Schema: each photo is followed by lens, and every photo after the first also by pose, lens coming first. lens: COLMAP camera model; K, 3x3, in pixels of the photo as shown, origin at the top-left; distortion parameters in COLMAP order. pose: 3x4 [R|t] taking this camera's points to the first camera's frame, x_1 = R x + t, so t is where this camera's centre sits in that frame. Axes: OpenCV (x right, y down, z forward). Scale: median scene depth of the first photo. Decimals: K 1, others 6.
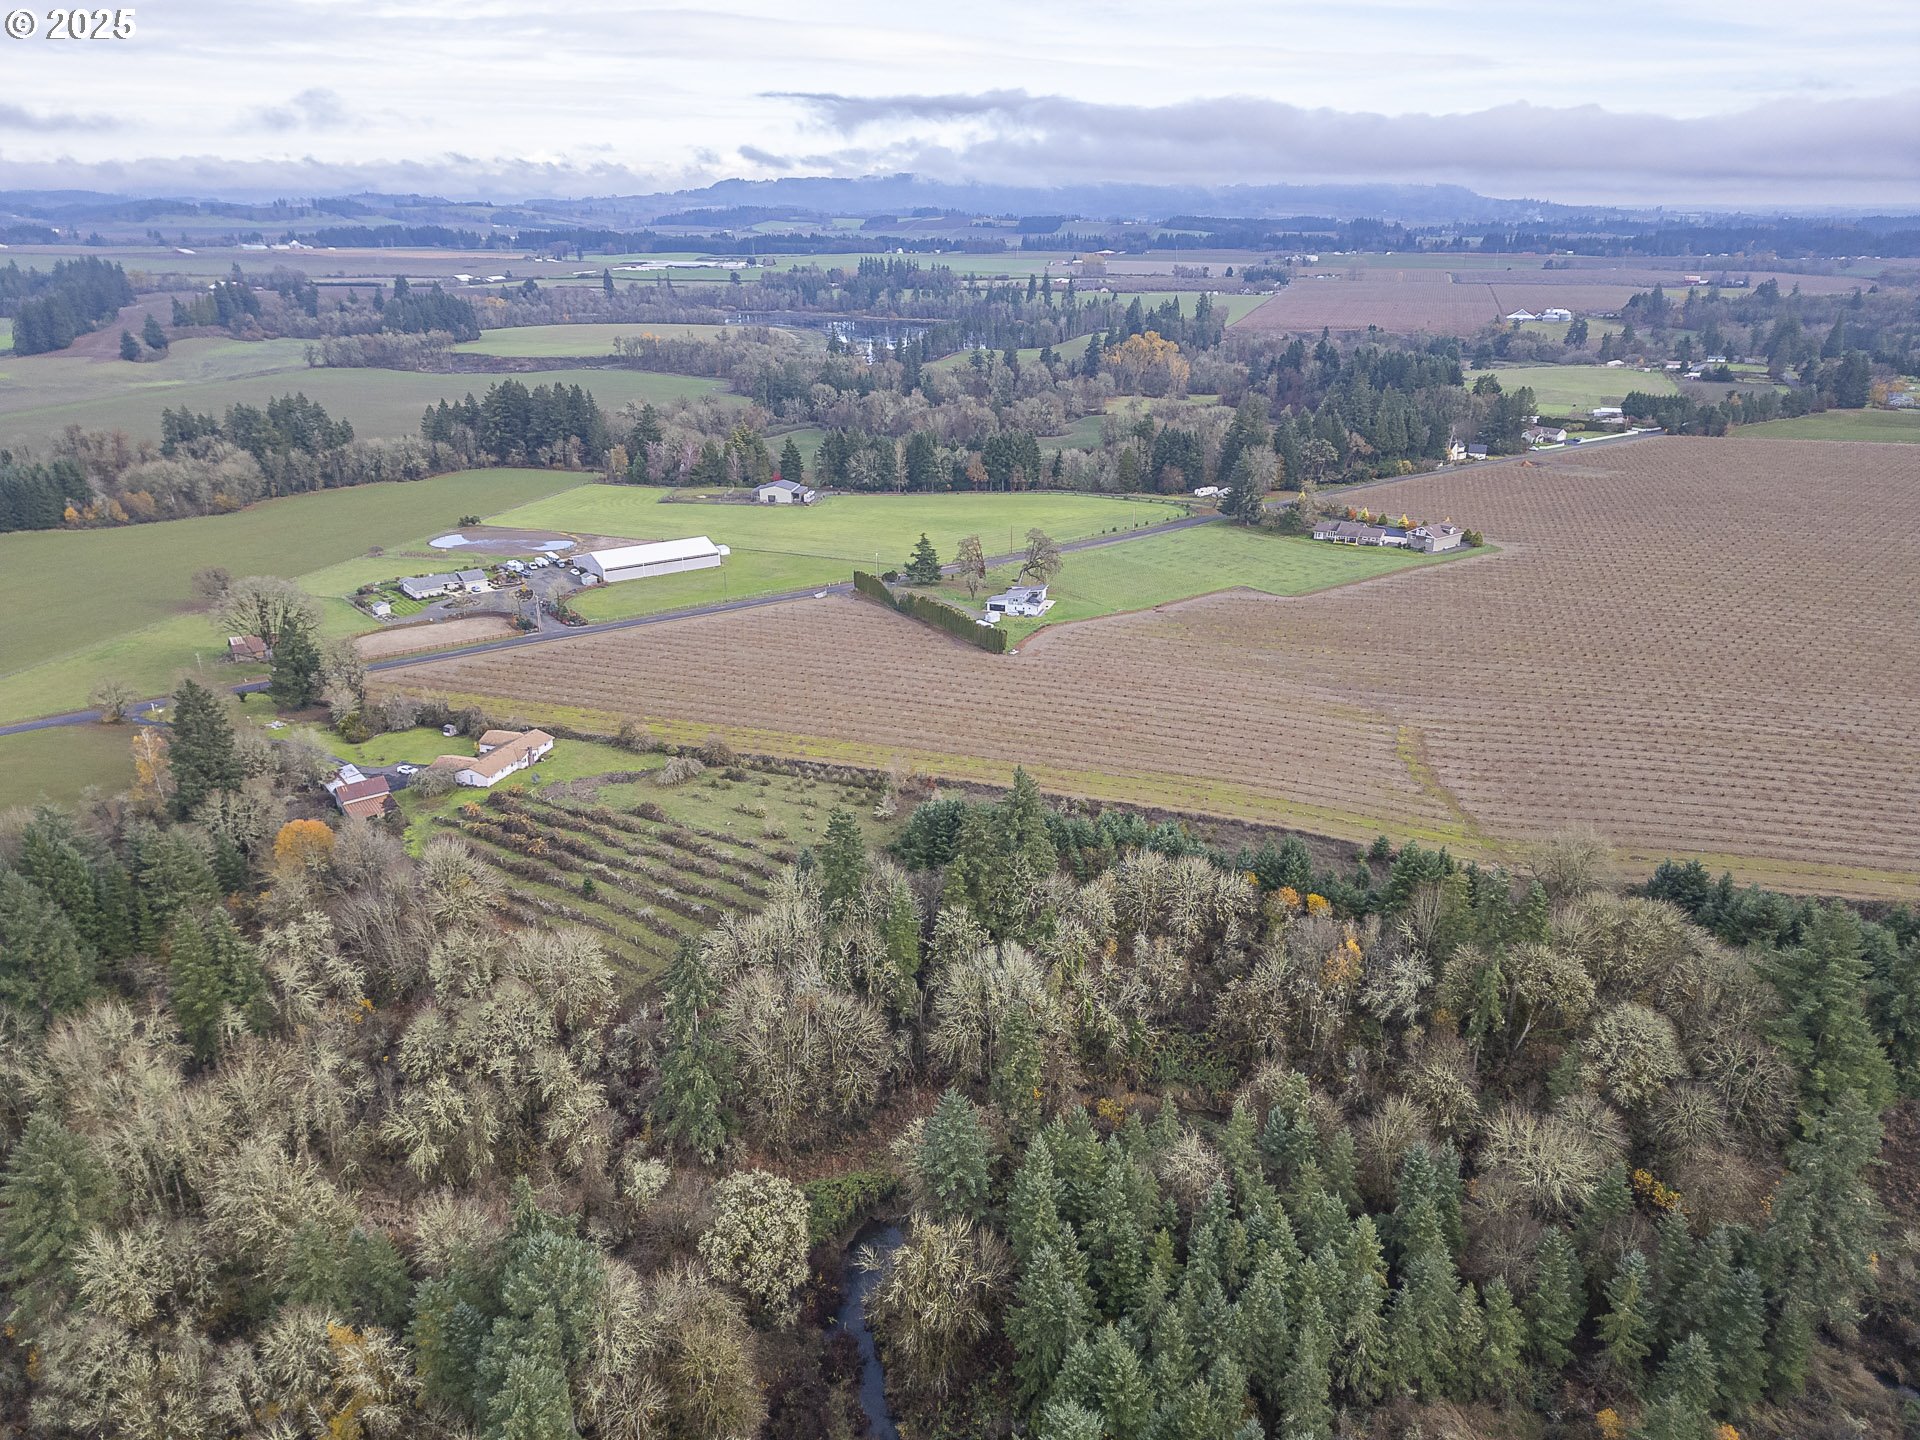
lens RADIAL K [[1309.9, 0, 959.7], [0, 1309.9, 705.4], [0, 0, 1]] dist [0.093024, -0.093614]
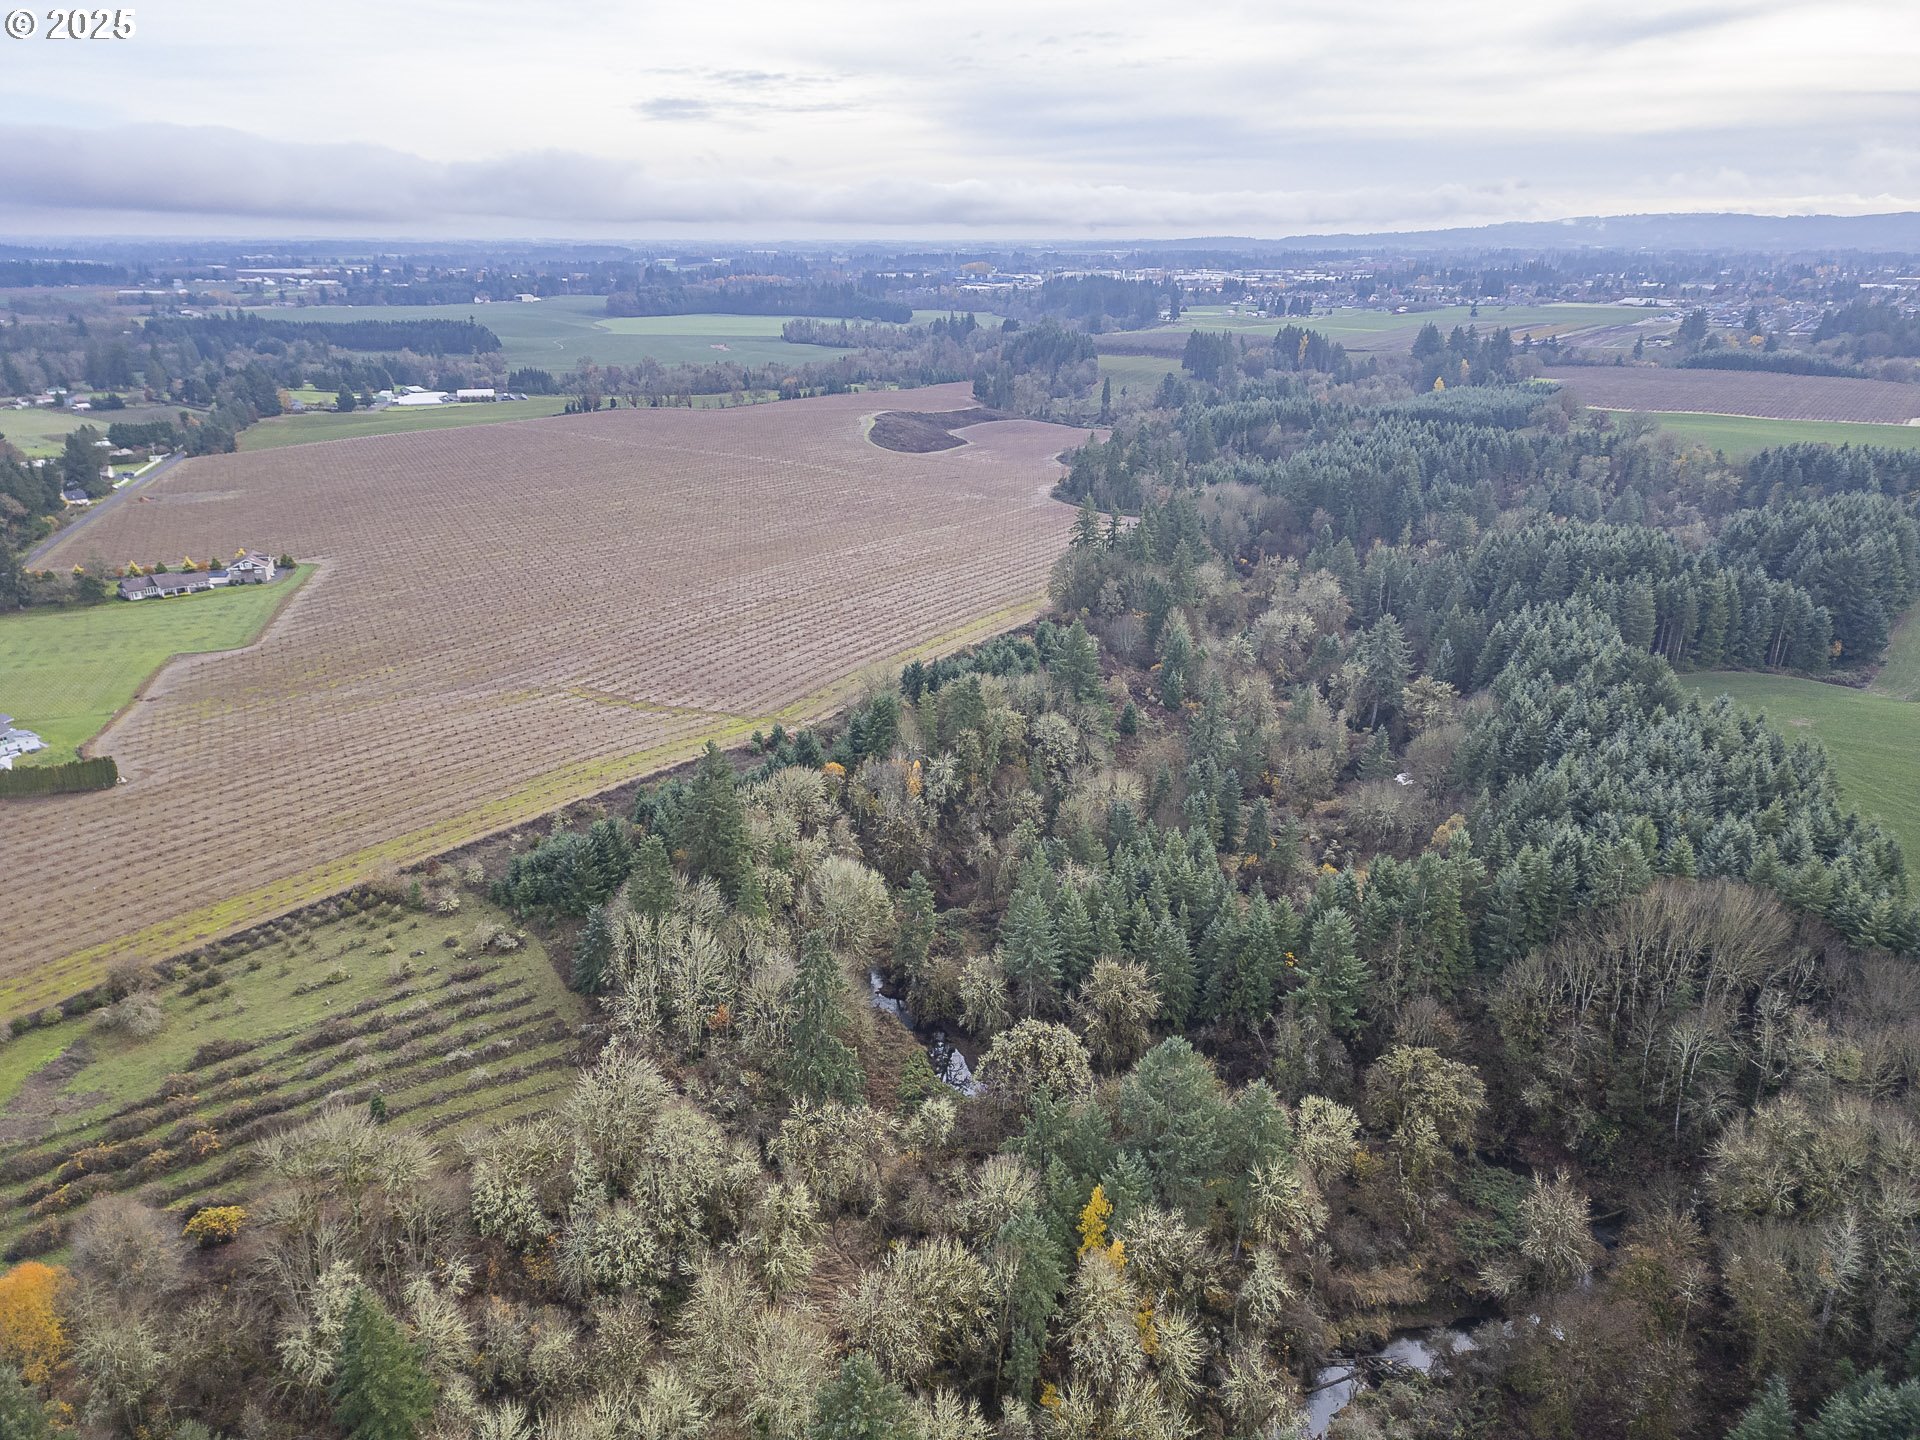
lens RADIAL K [[1309.9, 0, 959.7], [0, 1309.9, 705.4], [0, 0, 1]] dist [0.093024, -0.093614]
pose [[0.314707, -0.307844, 0.897881, -0.674545], [0.328880, 0.922715, 0.201086, -0.103096], [-0.890392, 0.232012, 0.391629, 0.293329]]
